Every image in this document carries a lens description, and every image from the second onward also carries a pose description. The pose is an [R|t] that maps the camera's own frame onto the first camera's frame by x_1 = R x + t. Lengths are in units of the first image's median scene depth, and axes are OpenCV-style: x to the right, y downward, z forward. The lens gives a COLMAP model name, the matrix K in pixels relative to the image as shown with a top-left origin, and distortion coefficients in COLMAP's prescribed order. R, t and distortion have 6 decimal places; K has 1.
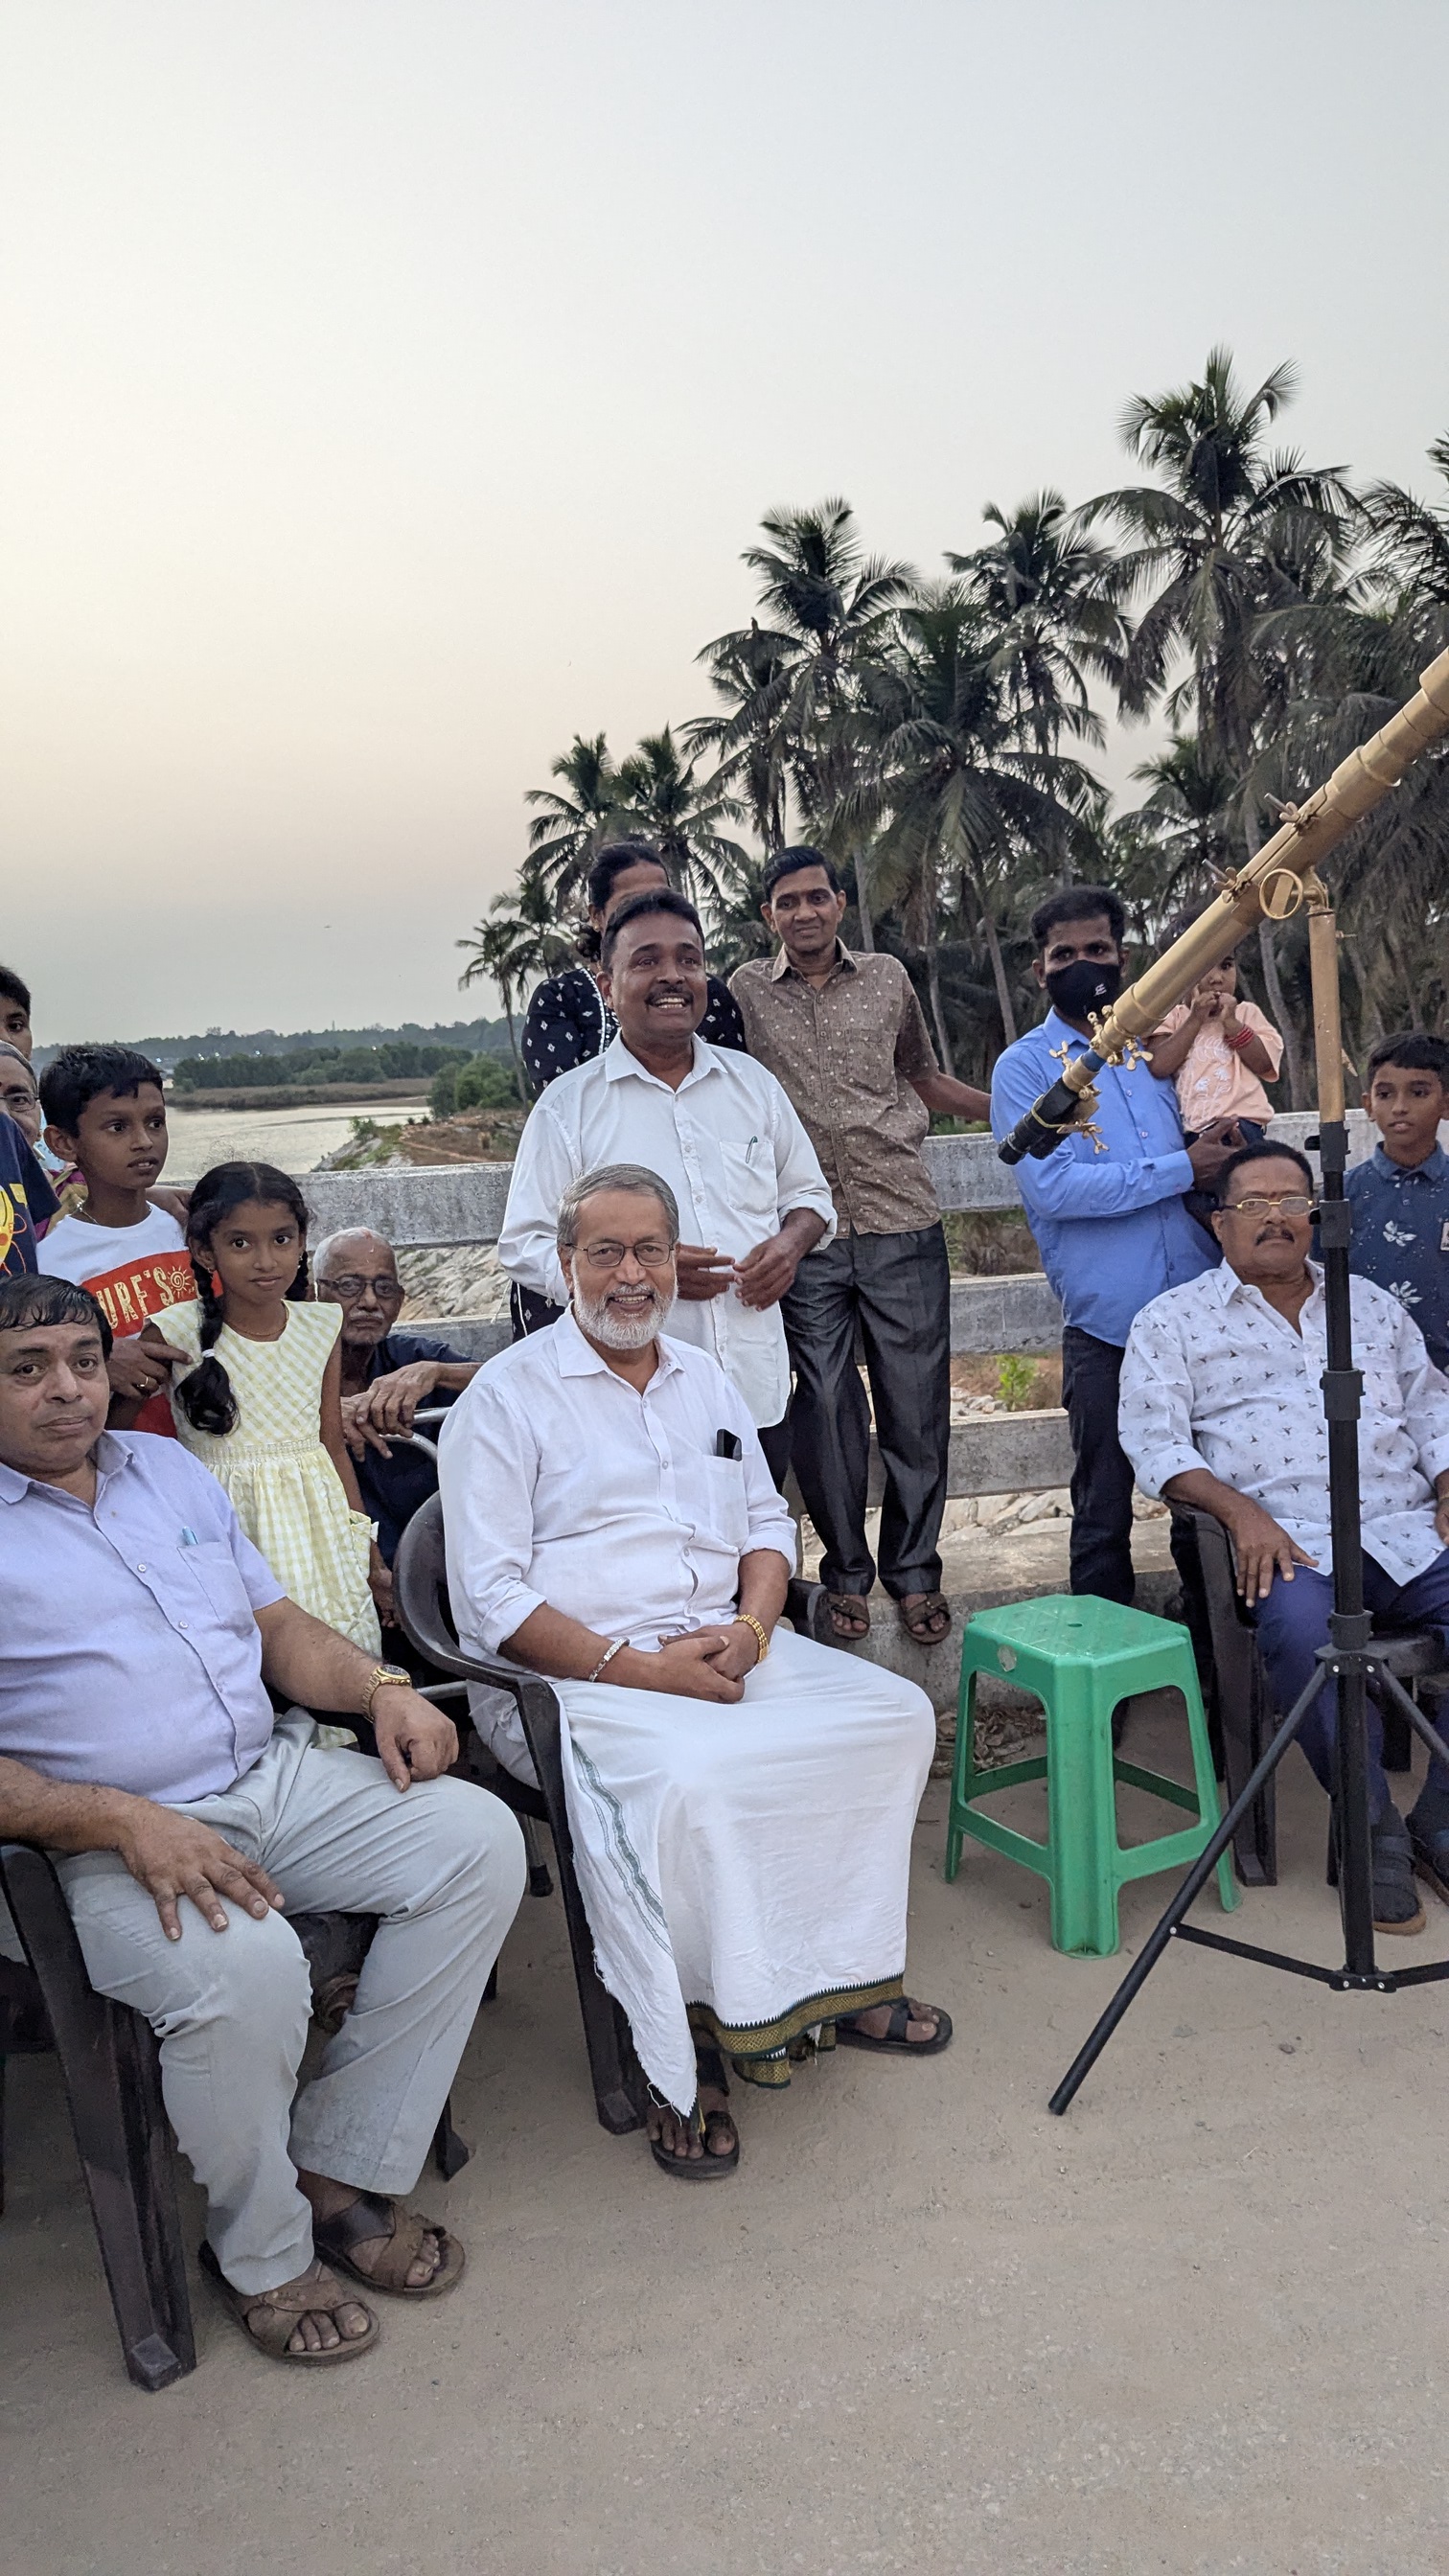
lens RADIAL K [[1823.1, 0, 756.8], [0, 1823.1, 1278.7], [0, 0, 1]] dist [0.055720, -0.046533]
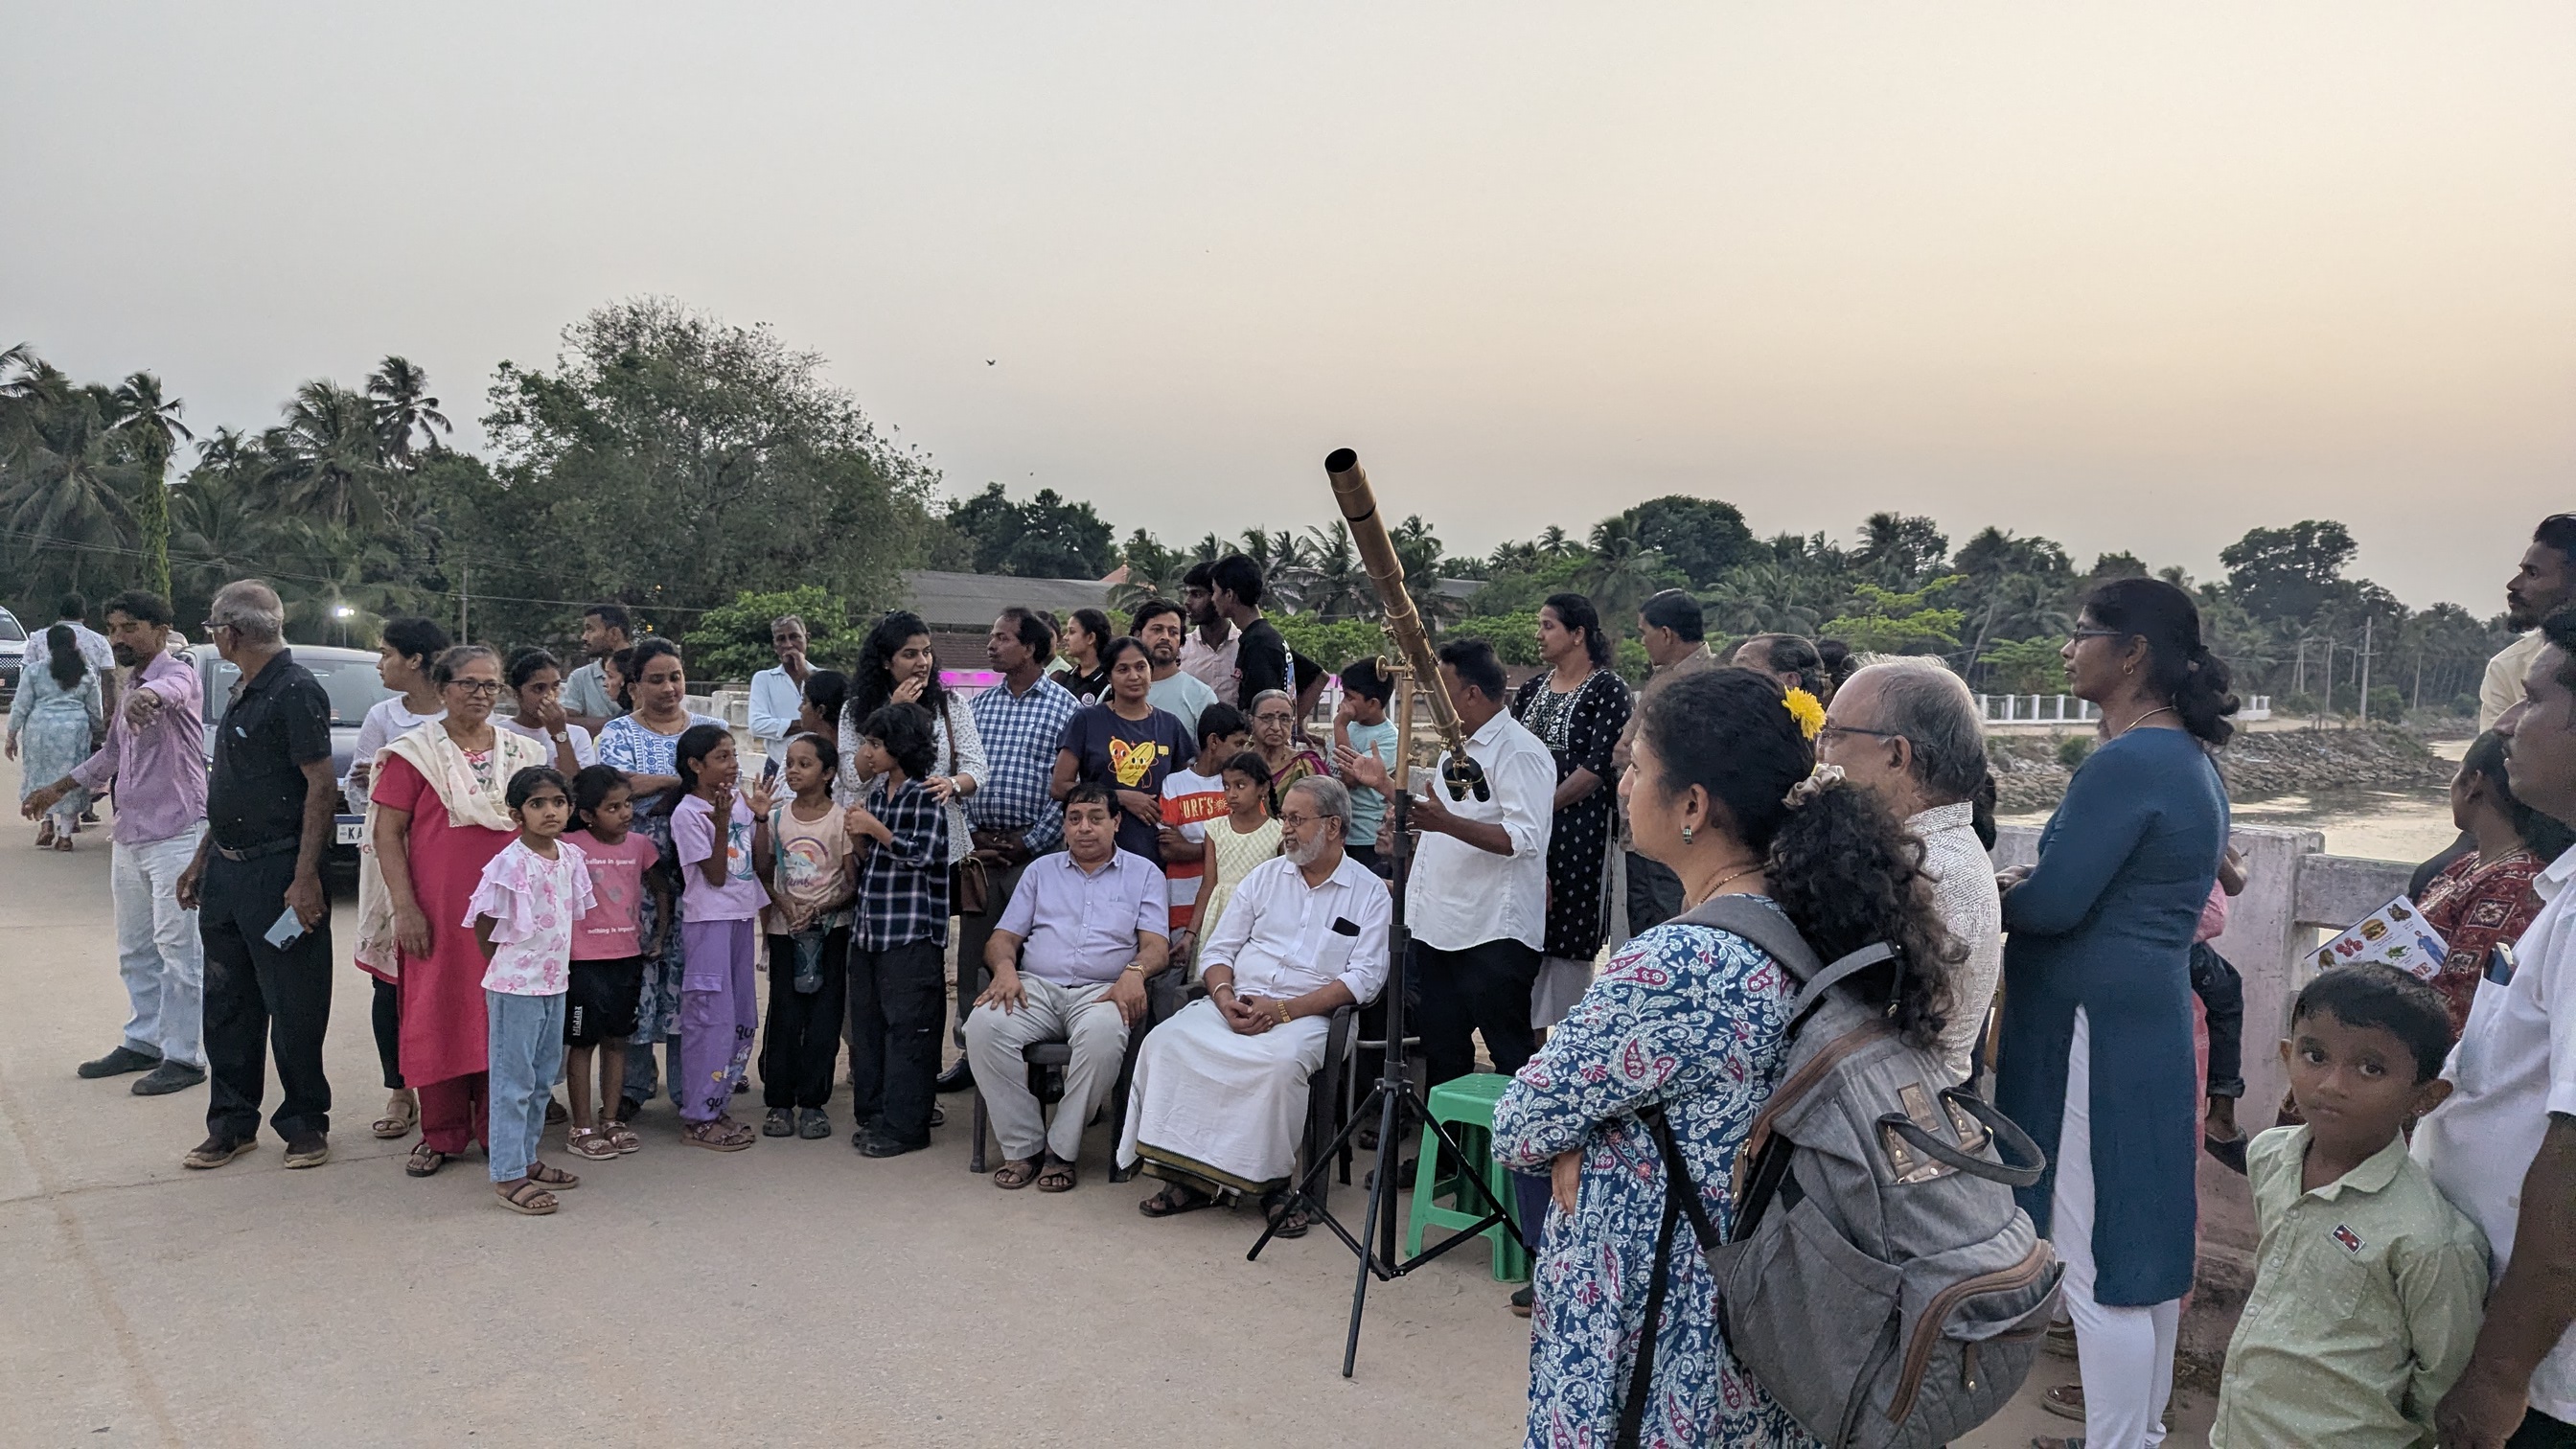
lens RADIAL K [[1823.1, 0, 1224.0], [0, 1823.1, 746.7], [0, 0, 1]] dist [0.055720, -0.046533]
pose [[0.432939, 0.107688, -0.894967, 0.126916], [-0.164396, 0.985620, 0.039070, -0.011770], [0.886305, 0.130214, 0.444417, 0.000648]]
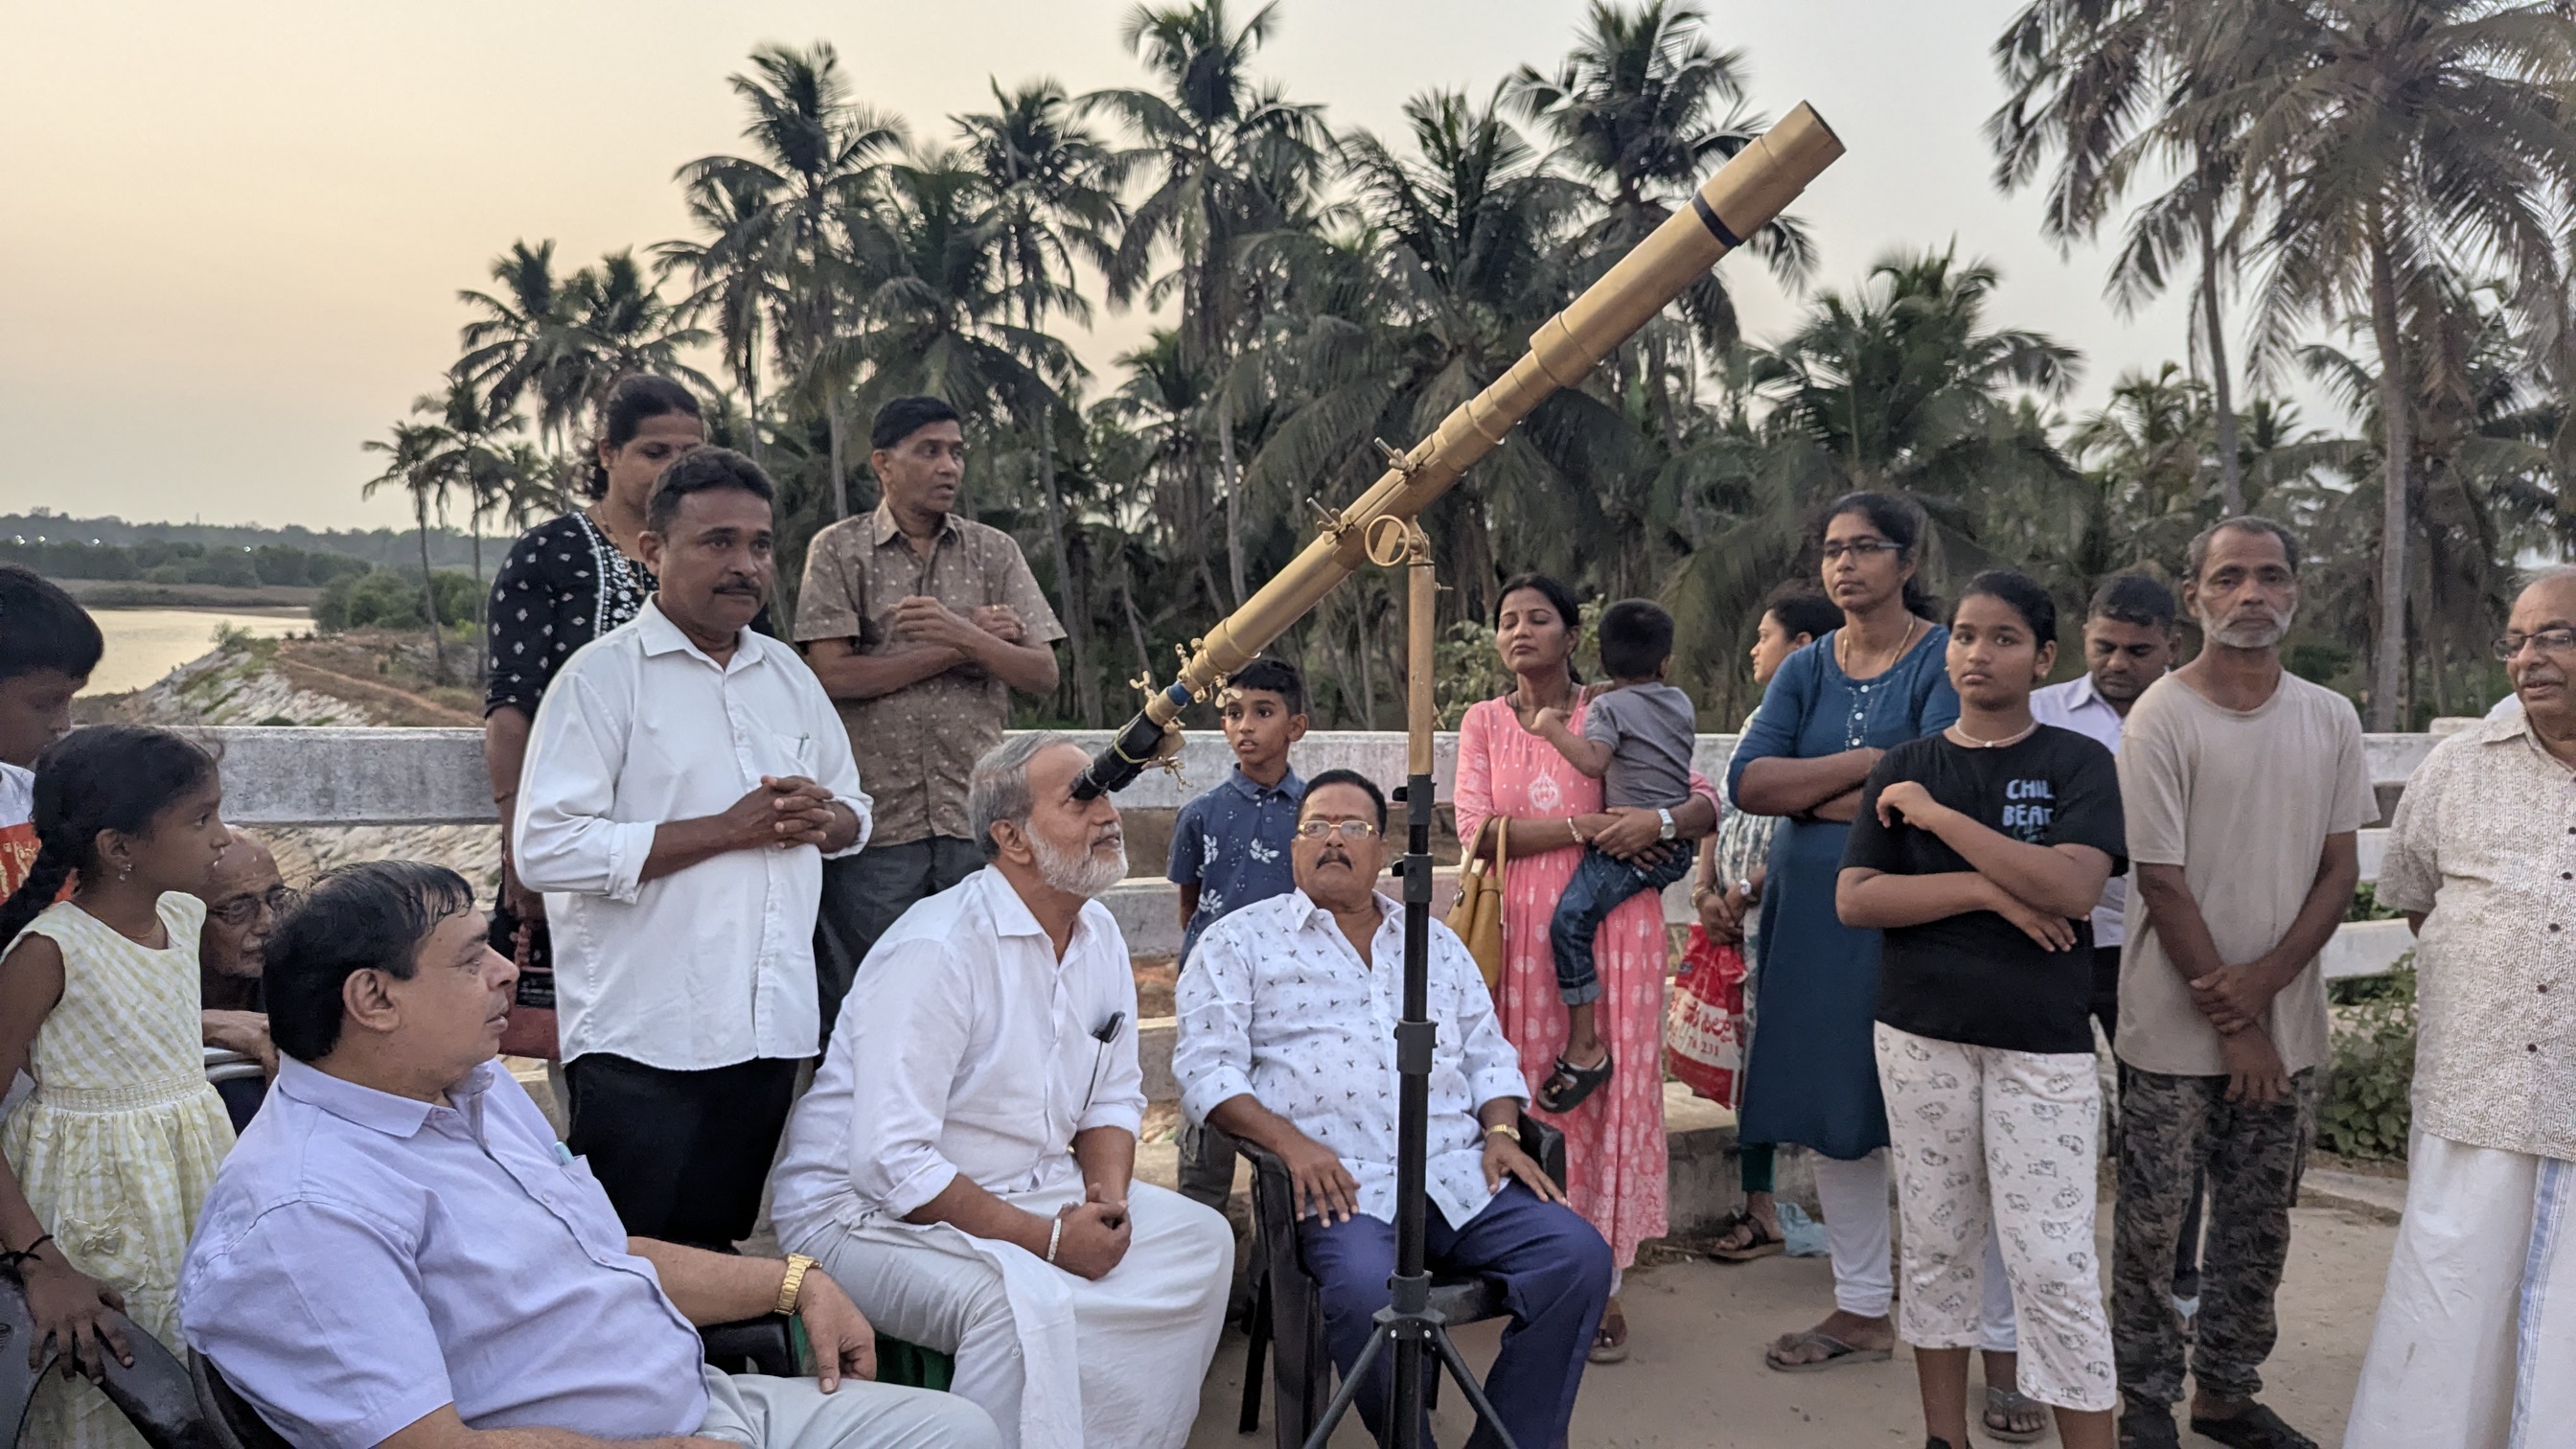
lens RADIAL K [[1823.1, 0, 1281.2], [0, 1823.1, 751.9], [0, 0, 1]] dist [0.055720, -0.046533]
pose [[0.950368, 0.063591, 0.304559, -0.004051], [-0.048051, 0.997144, -0.058261, -0.001995], [-0.307394, 0.040735, 0.950710, 0.008577]]
